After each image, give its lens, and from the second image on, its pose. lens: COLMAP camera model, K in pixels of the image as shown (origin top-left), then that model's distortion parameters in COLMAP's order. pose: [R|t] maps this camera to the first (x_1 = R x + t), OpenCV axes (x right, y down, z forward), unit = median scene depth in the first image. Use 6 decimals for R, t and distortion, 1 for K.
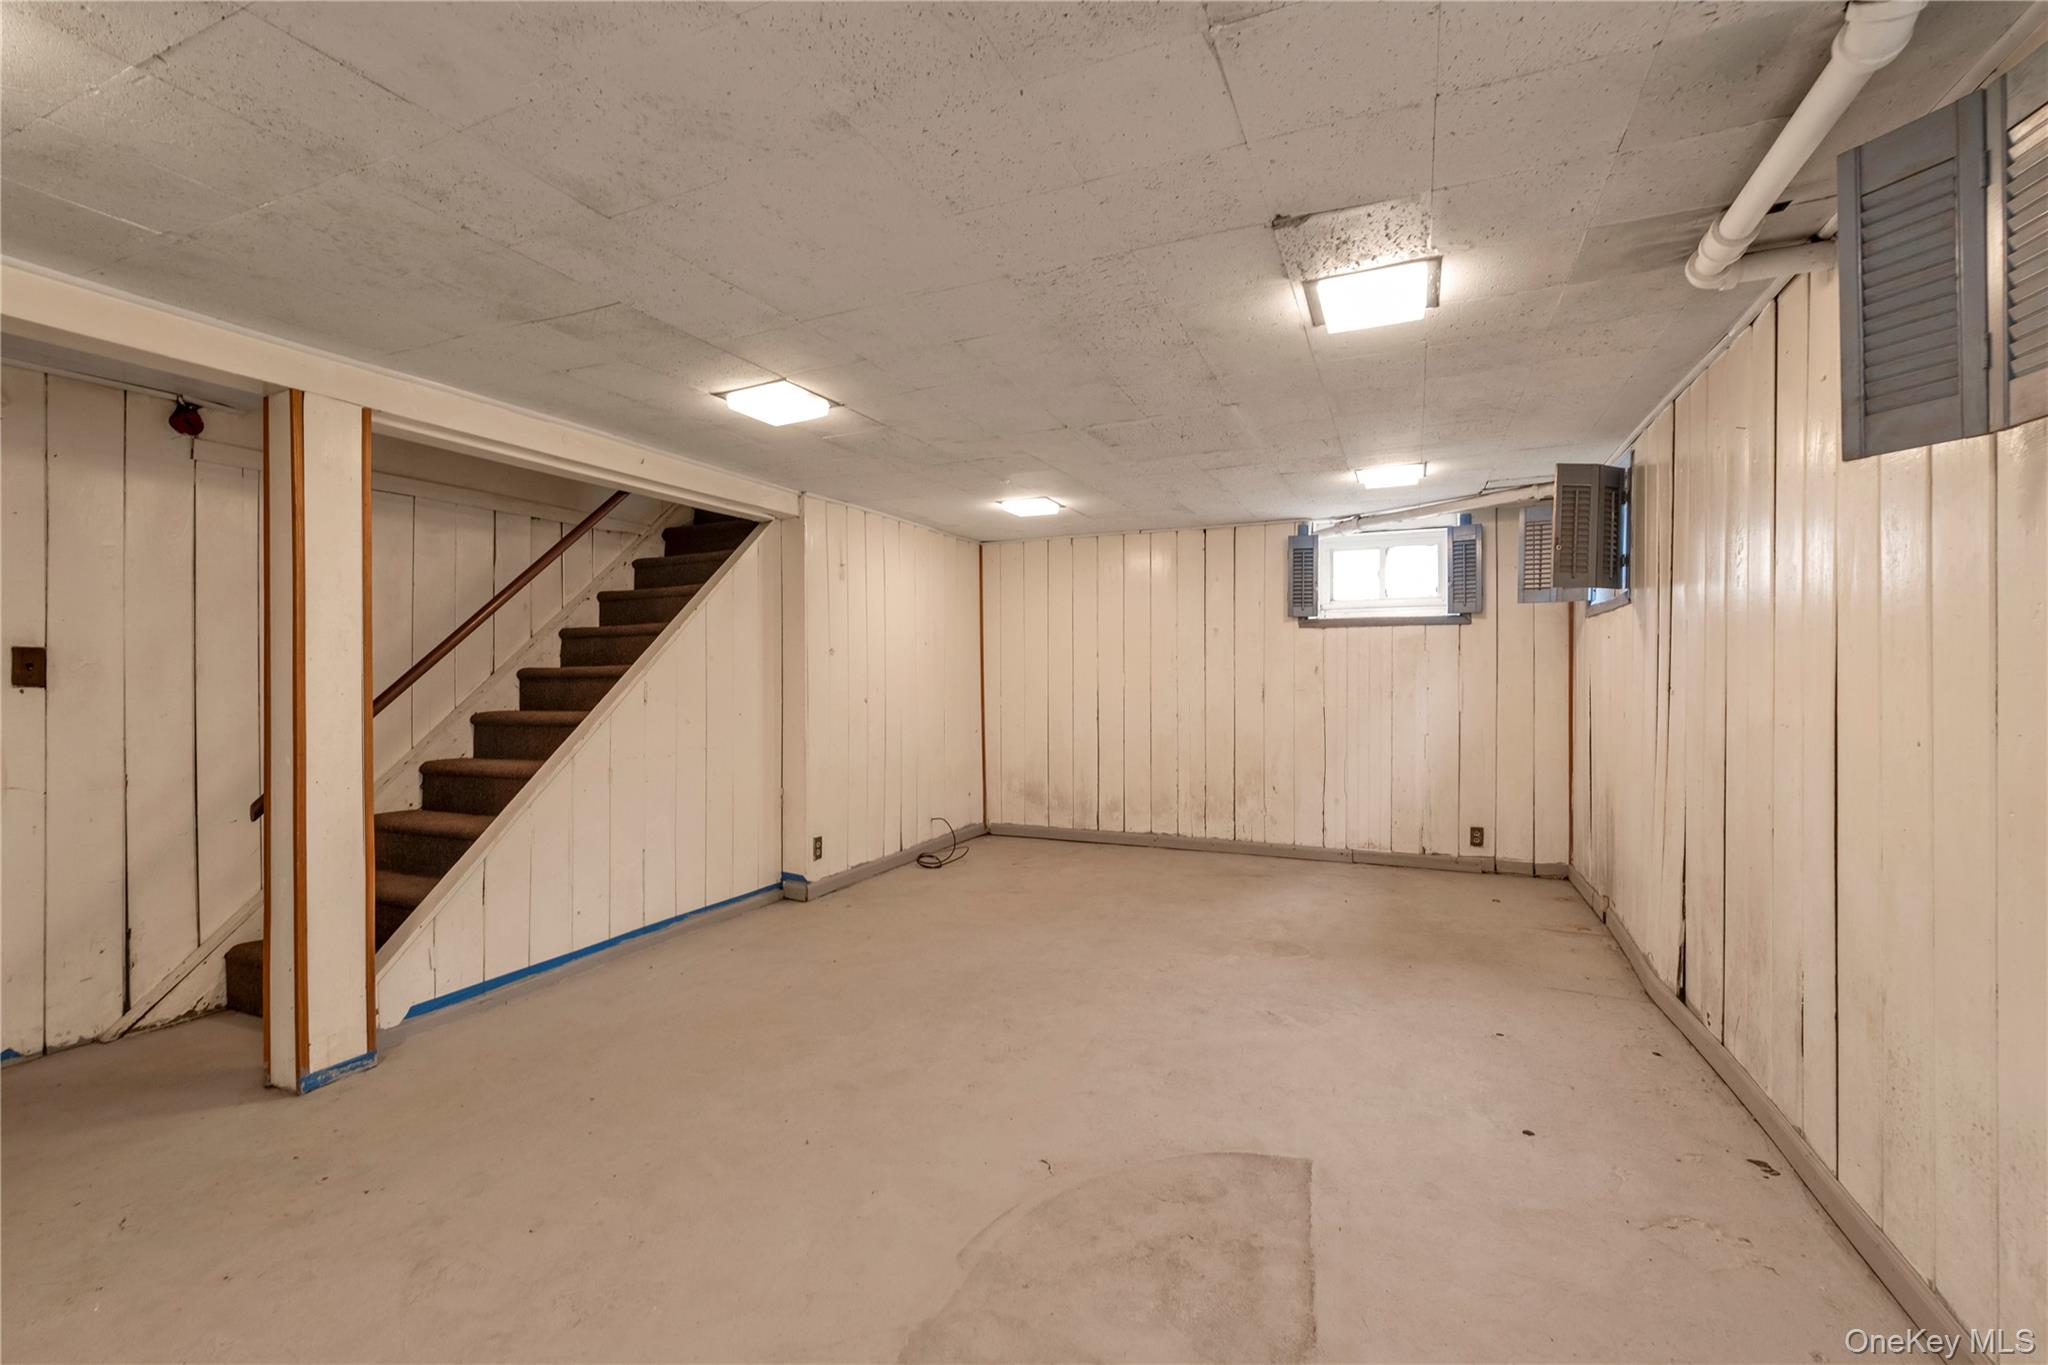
lens RADIAL K [[900.0, 0, 1029.7], [0, 900.0, 674.0], [0, 0, 1]] dist [0.000856, 0.000132]
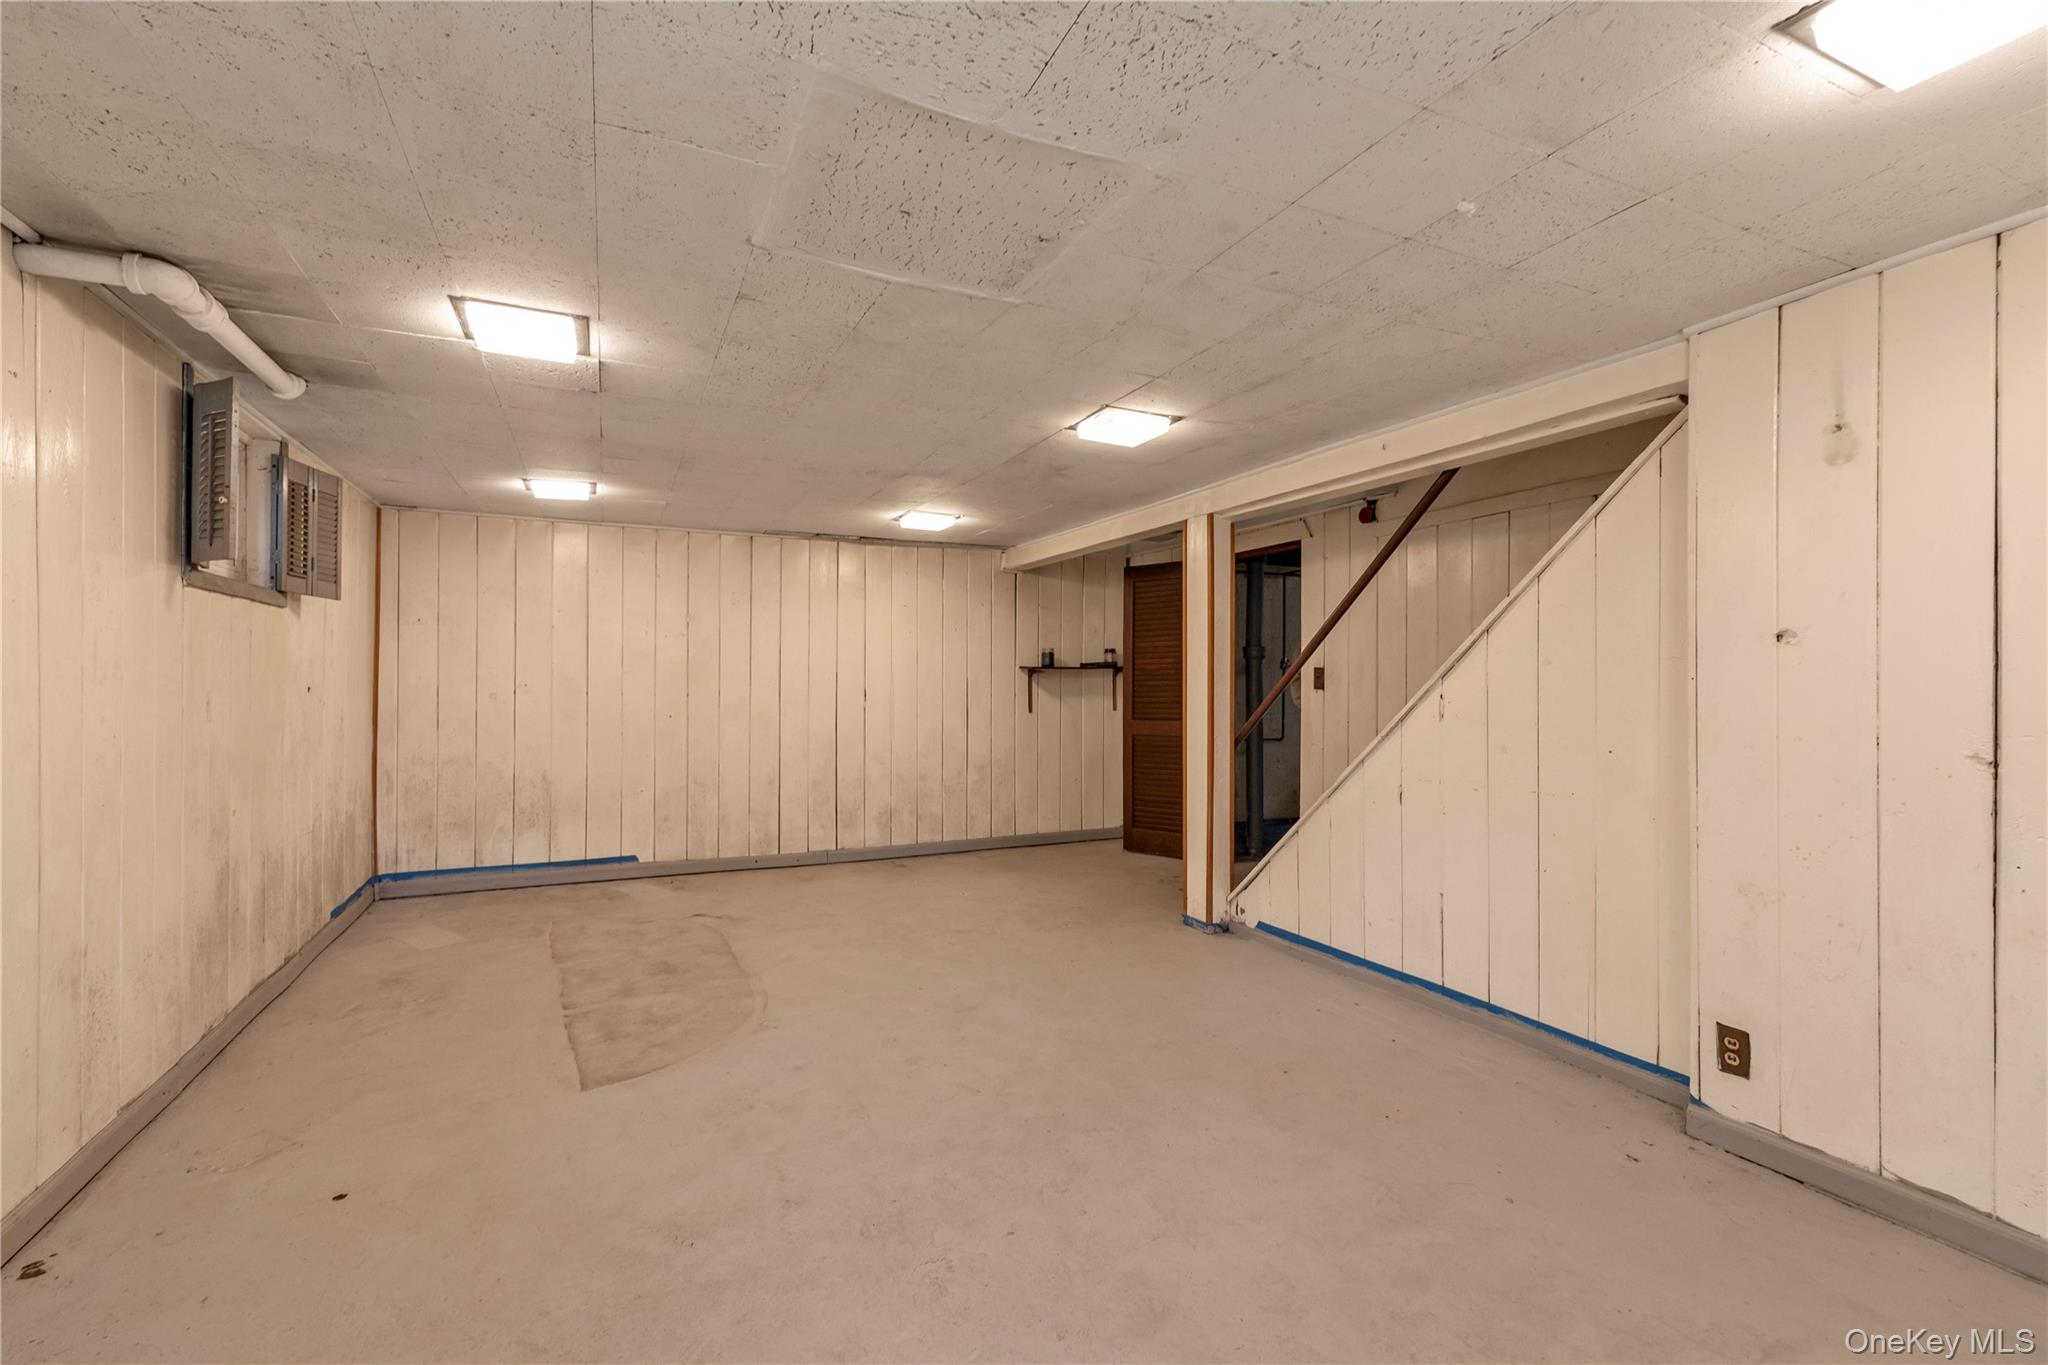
lens RADIAL K [[925.4, 0, 1023.2], [0, 925.4, 678.6], [0, 0, 1]] dist [0.000327, -0.000583]
pose [[-0.677791, 0.000068, -0.735254, 0.624010], [0.000166, 1.000000, -0.000060, -0.006967], [0.735254, -0.000163, -0.677791, 1.724818]]
